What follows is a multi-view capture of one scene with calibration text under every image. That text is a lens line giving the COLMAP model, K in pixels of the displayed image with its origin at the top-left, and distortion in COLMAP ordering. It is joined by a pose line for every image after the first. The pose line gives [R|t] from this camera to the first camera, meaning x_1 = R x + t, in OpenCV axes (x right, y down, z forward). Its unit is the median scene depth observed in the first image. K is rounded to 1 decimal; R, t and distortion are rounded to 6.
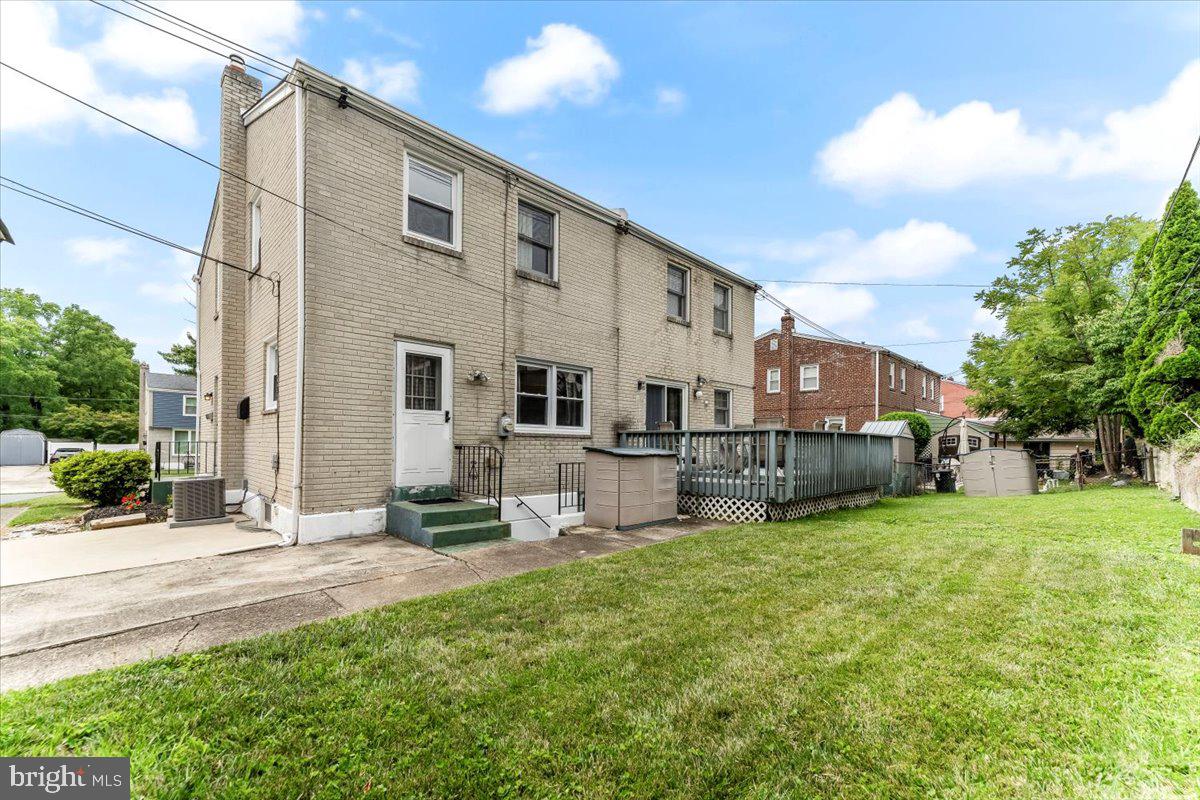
lens RADIAL K [[846.0, 0, 599.3], [0, 846.0, 444.7], [0, 0, 1]] dist [-0.001446, -0.007712]
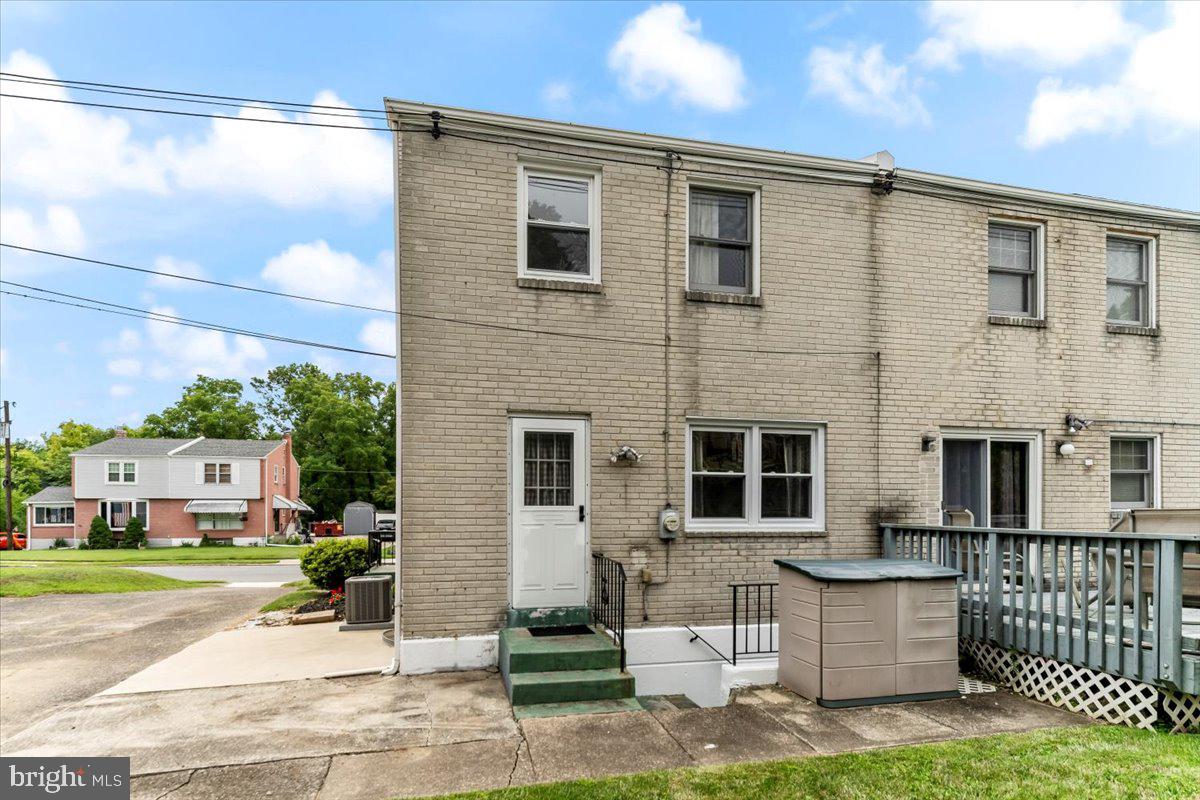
lens RADIAL K [[846.0, 0, 599.3], [0, 846.0, 444.7], [0, 0, 1]] dist [-0.001446, -0.007712]
pose [[0.714201, -0.025687, -0.699469, 0.325987], [0.043613, 0.999018, 0.007843, -0.092242], [0.698581, -0.036107, 0.714620, 0.460846]]
